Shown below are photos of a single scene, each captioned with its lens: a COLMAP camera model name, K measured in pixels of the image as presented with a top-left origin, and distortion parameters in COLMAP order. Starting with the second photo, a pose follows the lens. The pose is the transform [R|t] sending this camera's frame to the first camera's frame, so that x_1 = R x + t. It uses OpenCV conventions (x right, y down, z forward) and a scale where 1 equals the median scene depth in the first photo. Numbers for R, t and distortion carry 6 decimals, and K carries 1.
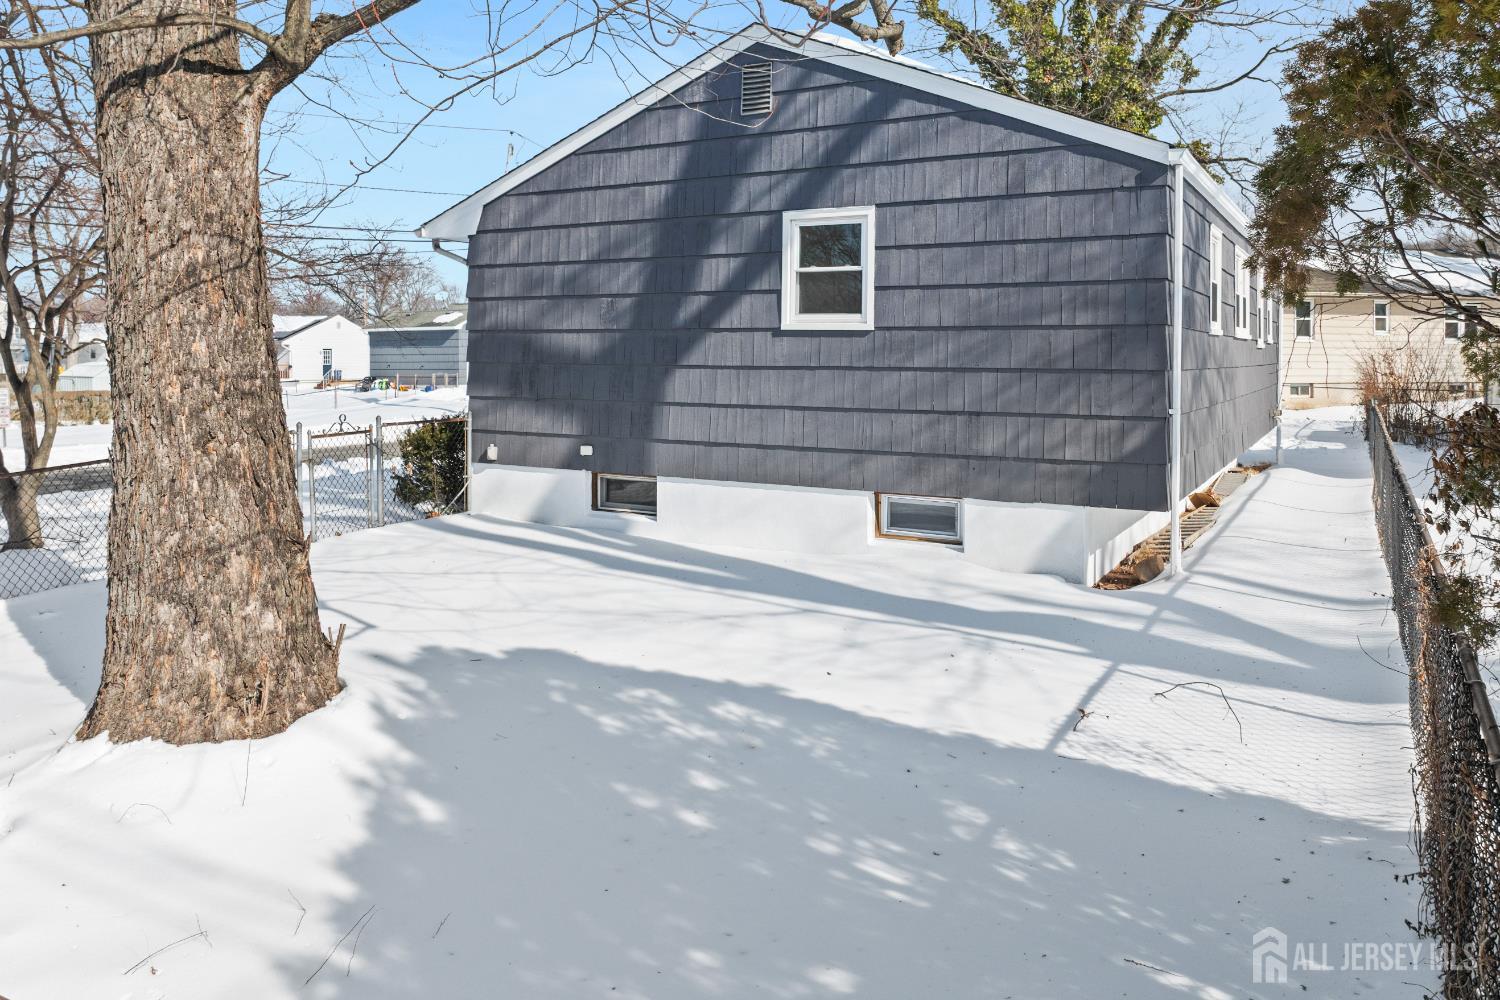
lens RADIAL K [[1088.9, 0, 750.0], [0, 1088.9, 500.0], [0, 0, 1]] dist [-0.017073, -0.055628]
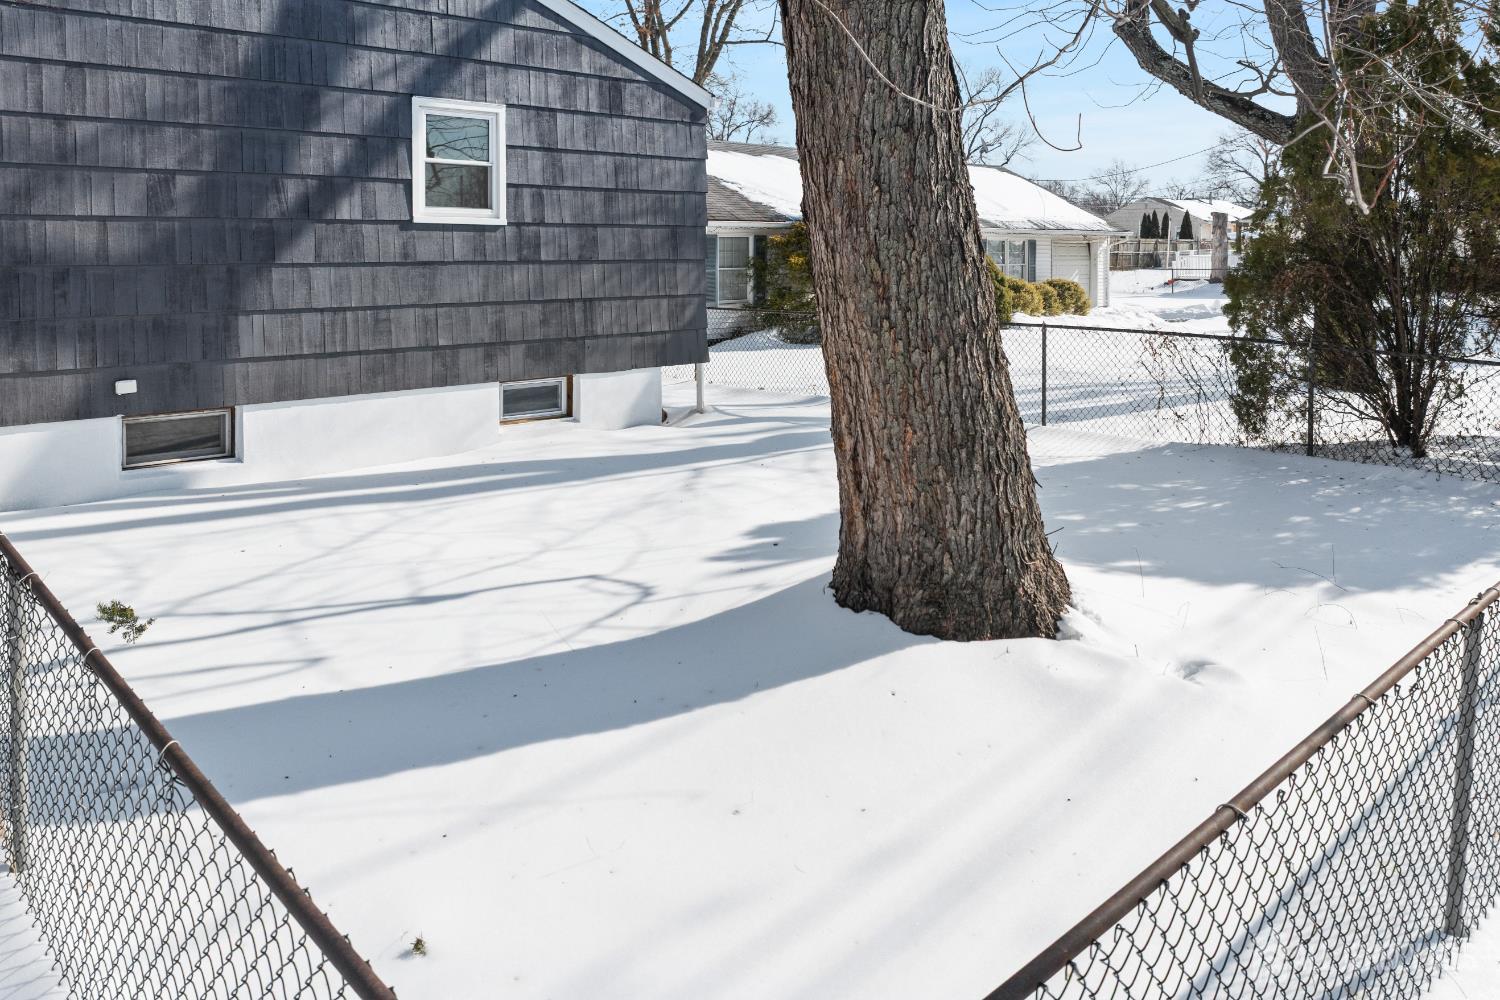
lens RADIAL K [[1088.9, 0, 750.0], [0, 1088.9, 500.0], [0, 0, 1]] dist [-0.017073, -0.055628]
pose [[0.281387, -0.205953, 0.937233, -0.830594], [0.139971, 0.975060, 0.172242, -0.043315], [-0.949331, 0.082718, 0.303196, 0.461657]]
